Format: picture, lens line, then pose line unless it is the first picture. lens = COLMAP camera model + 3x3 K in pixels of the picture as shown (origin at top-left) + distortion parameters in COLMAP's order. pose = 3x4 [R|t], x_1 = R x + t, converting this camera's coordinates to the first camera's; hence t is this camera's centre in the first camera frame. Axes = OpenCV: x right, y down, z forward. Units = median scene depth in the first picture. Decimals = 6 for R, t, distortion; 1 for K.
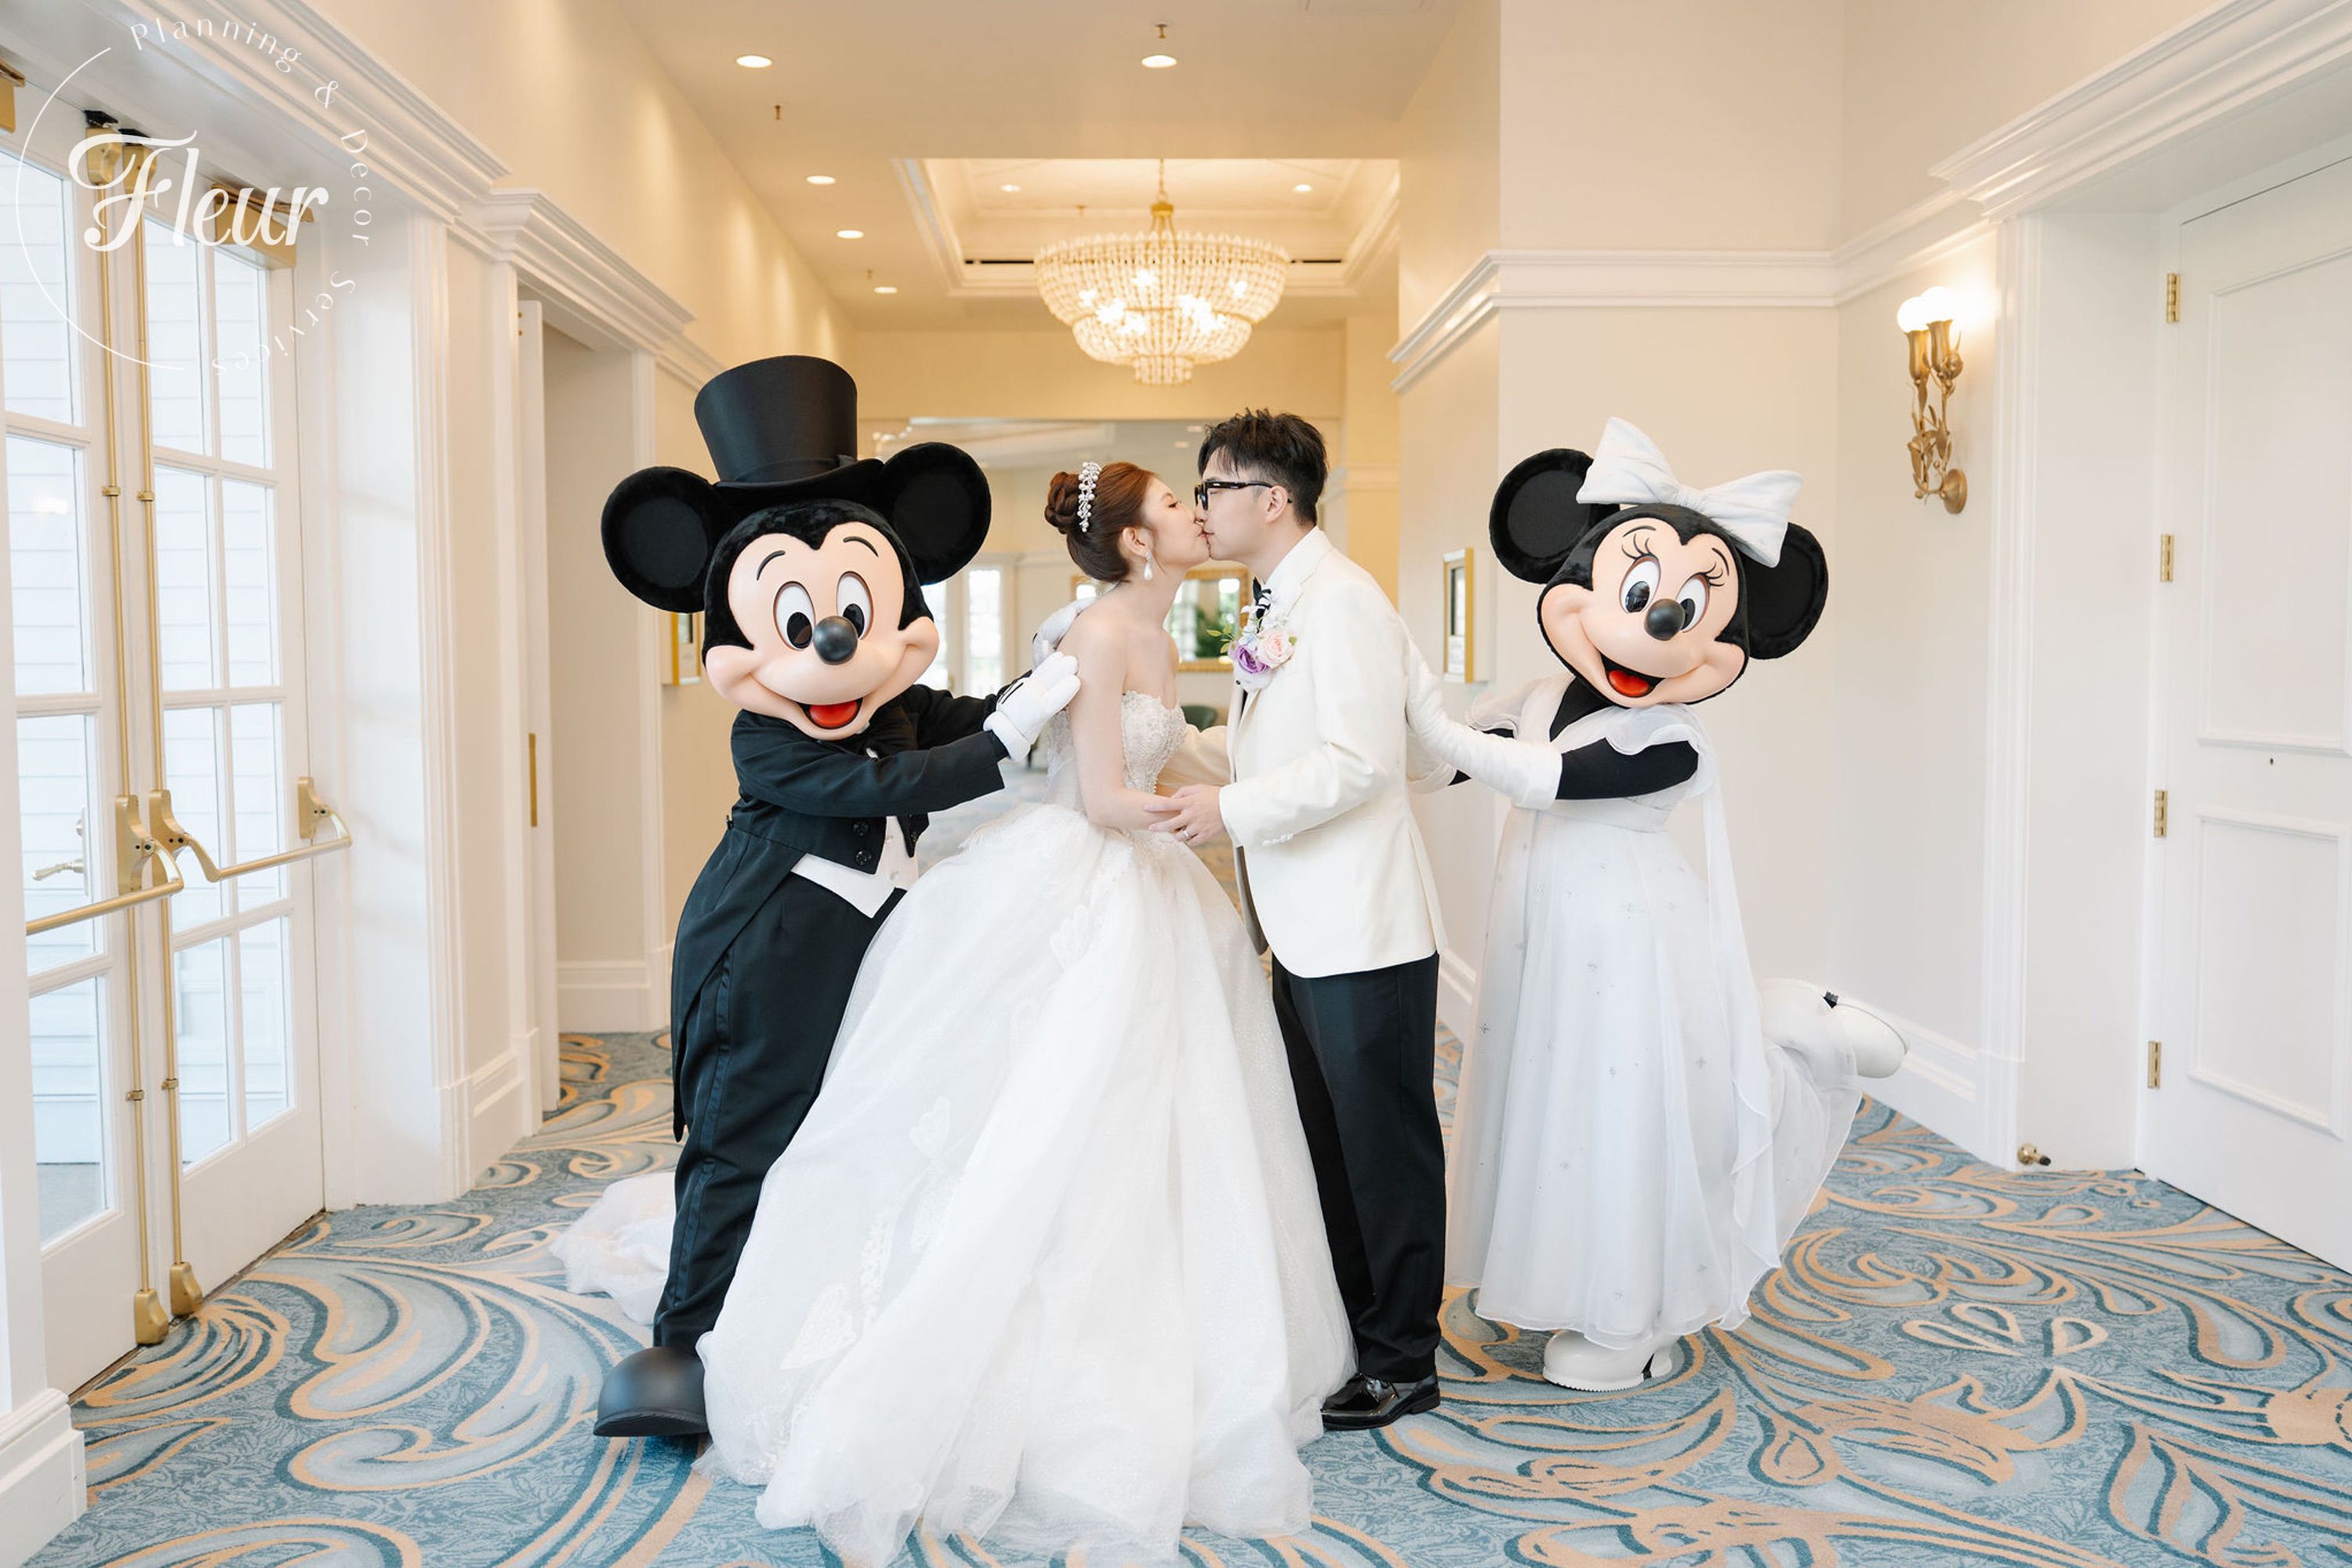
lens RADIAL K [[2022.1, 0, 1145.7], [0, 2022.1, 777.8], [0, 0, 1]] dist [-0.016351, 0.004818]
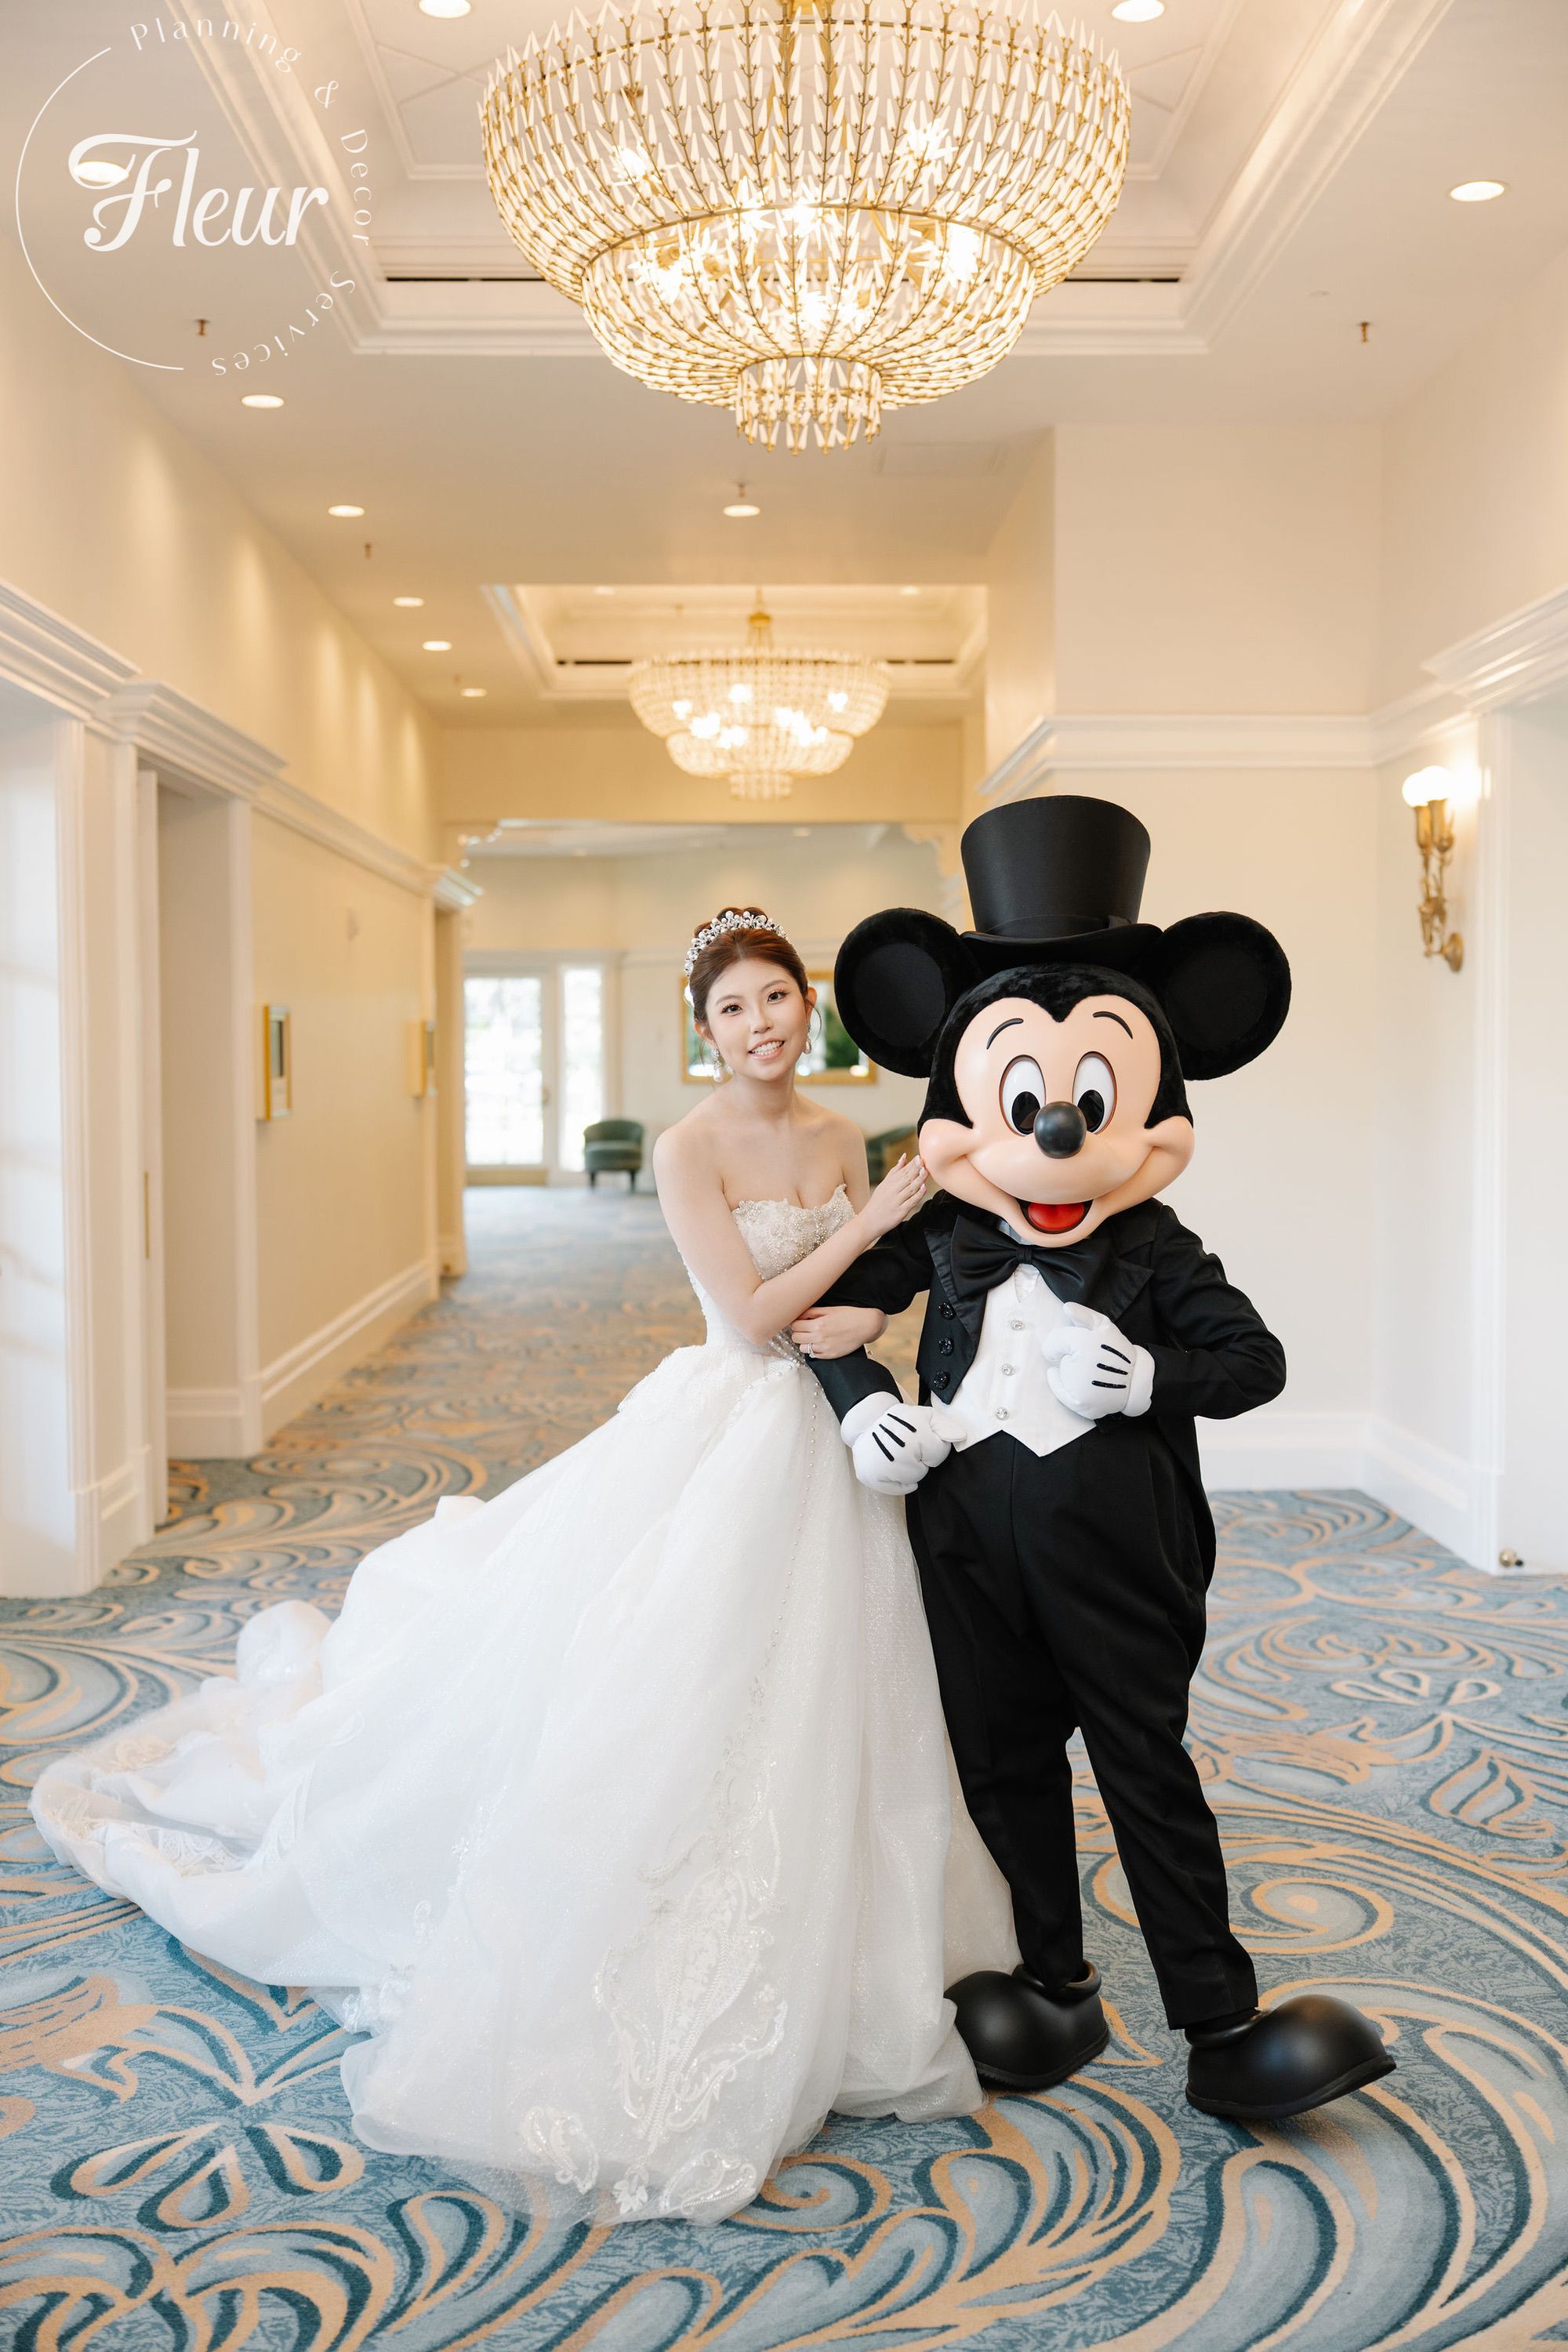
lens RADIAL K [[2566.4, 0, 784.0], [0, 2566.4, 1176.0], [0, 0, 1]] dist [-0.006187, 0.001338]
pose [[0.999977, 0.001434, -0.006638, 0.057537], [-0.001477, 0.999978, -0.006491, -0.014513], [0.006628, 0.006501, 0.999957, -0.459550]]
